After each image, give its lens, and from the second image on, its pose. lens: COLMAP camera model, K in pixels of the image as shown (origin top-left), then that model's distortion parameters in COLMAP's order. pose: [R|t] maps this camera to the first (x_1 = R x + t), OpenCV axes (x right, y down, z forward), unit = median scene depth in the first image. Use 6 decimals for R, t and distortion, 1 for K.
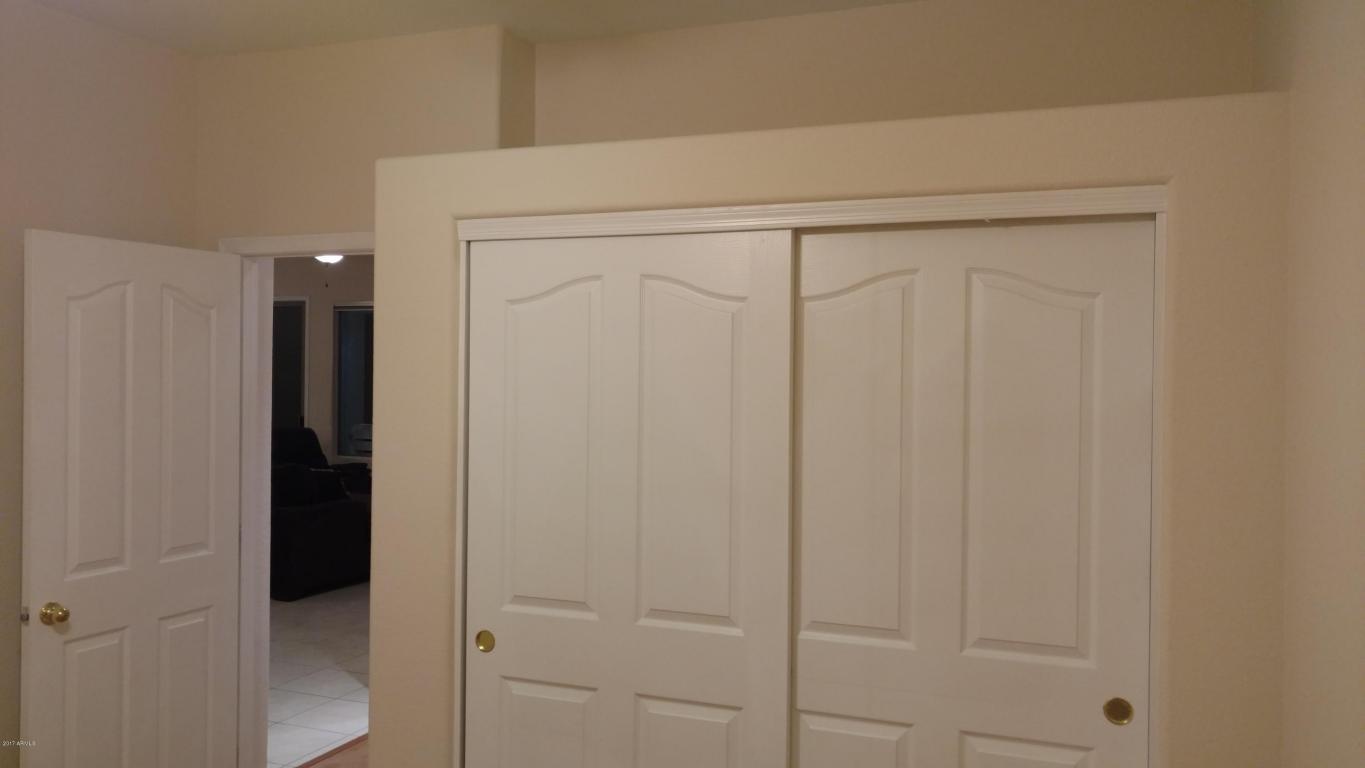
lens RADIAL K [[1128.7, 0, 669.2], [0, 1128.7, 391.0], [0, 0, 1]] dist [0.066987, -0.031183]
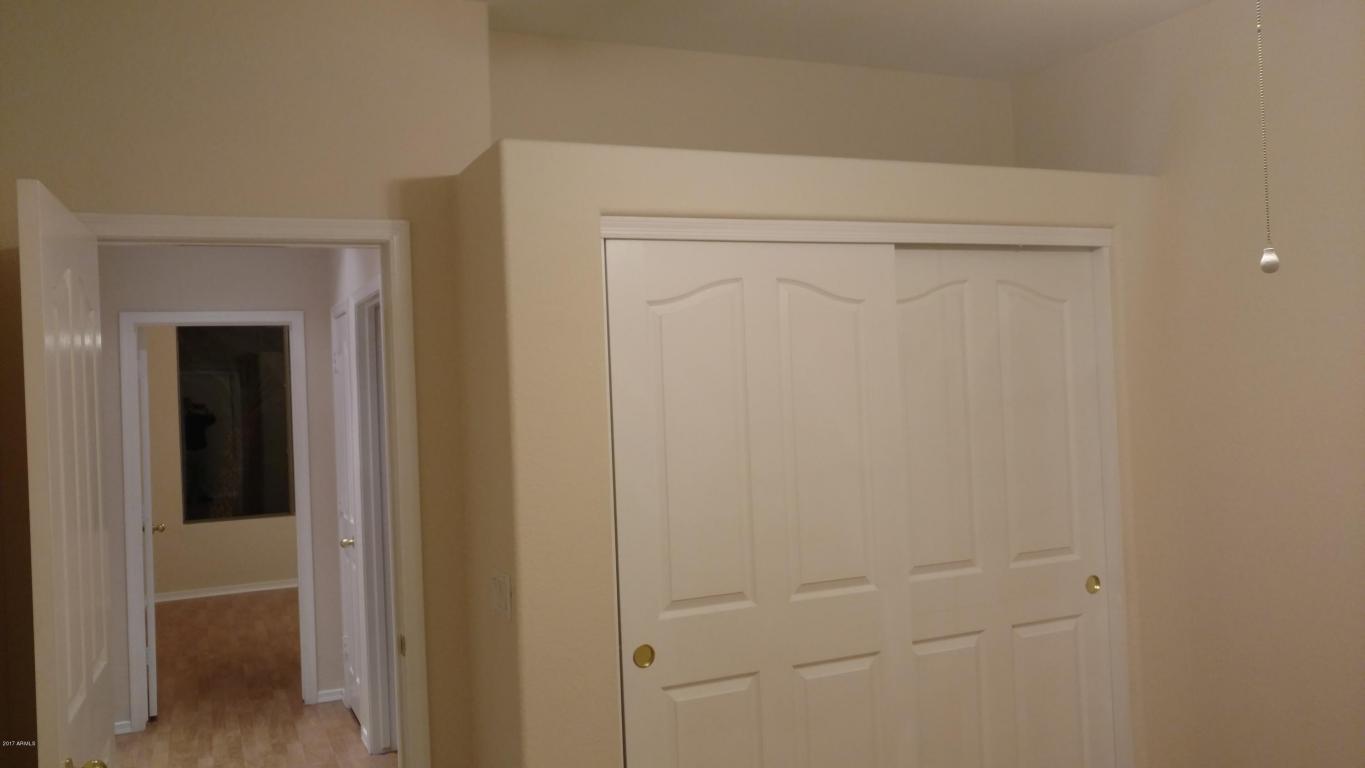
lens RADIAL K [[1128.7, 0, 671.3], [0, 1128.7, 381.7], [0, 0, 1]] dist [0.066987, -0.031183]
pose [[0.671223, -0.041774, 0.740077, -0.924536], [0.055864, 0.998422, 0.005689, -0.016535], [-0.739147, 0.037525, 0.672498, 0.360722]]
